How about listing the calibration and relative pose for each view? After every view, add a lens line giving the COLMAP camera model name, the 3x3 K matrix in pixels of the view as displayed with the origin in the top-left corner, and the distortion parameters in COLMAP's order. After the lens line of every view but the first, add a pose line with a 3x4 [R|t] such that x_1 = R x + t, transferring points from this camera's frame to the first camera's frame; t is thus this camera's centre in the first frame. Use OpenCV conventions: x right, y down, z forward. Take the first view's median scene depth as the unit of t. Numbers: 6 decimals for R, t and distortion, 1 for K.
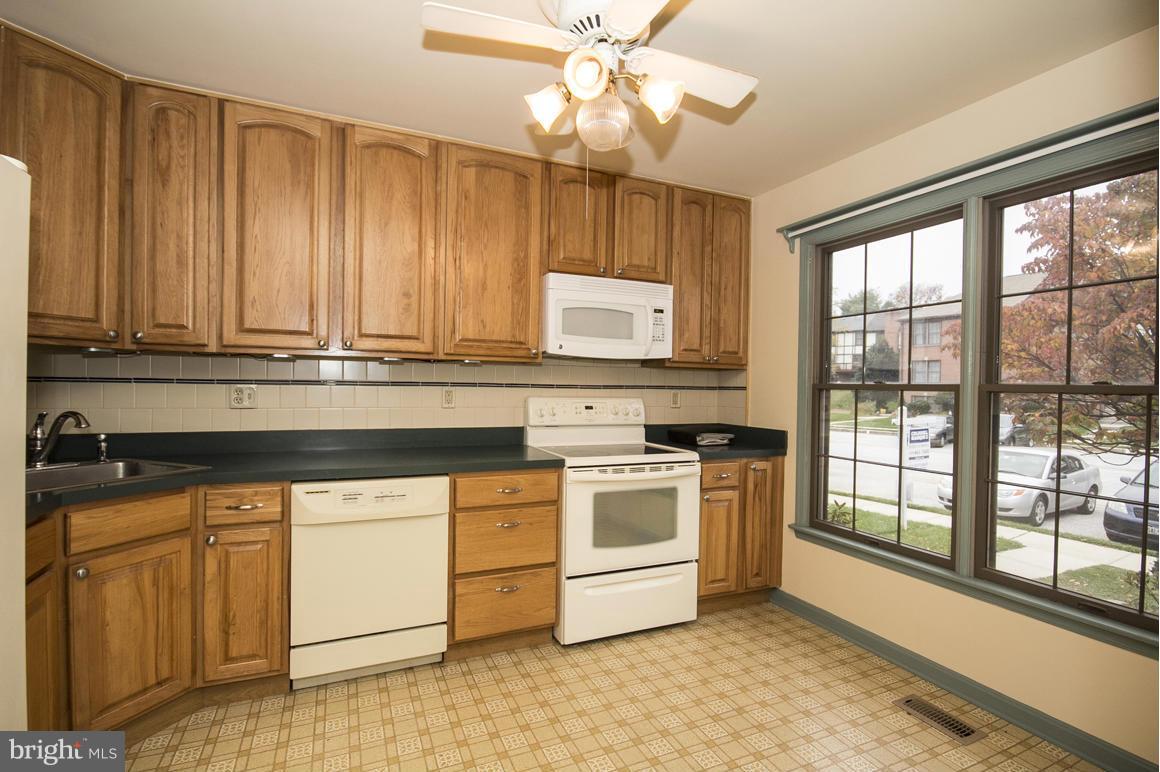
lens RADIAL K [[569.3, 0, 578.5], [0, 569.3, 389.0], [0, 0, 1]] dist [0.002938, 0.001122]
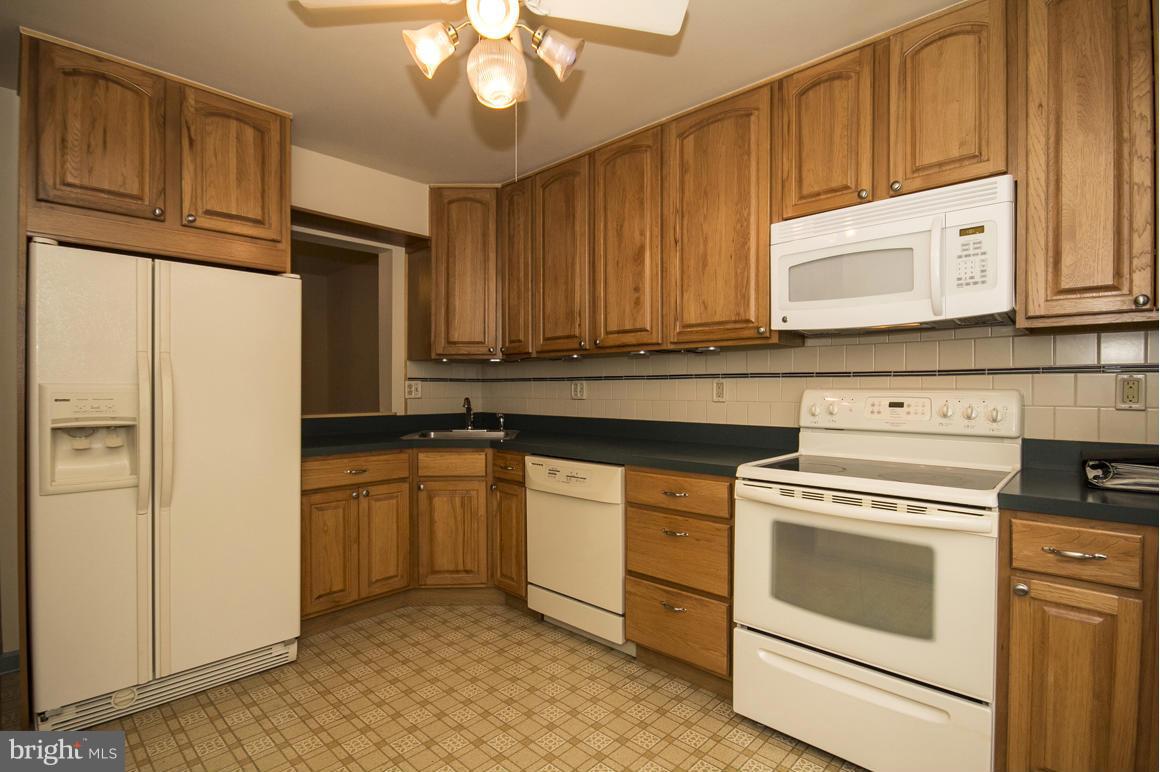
lens RADIAL K [[569.3, 0, 579.1], [0, 569.3, 388.0], [0, 0, 1]] dist [0.002938, 0.001122]
pose [[0.367355, -0.015559, -0.929951, 0.603127], [0.001193, 0.999867, -0.016257, 0.029086], [0.930080, 0.004863, 0.367325, 0.516082]]
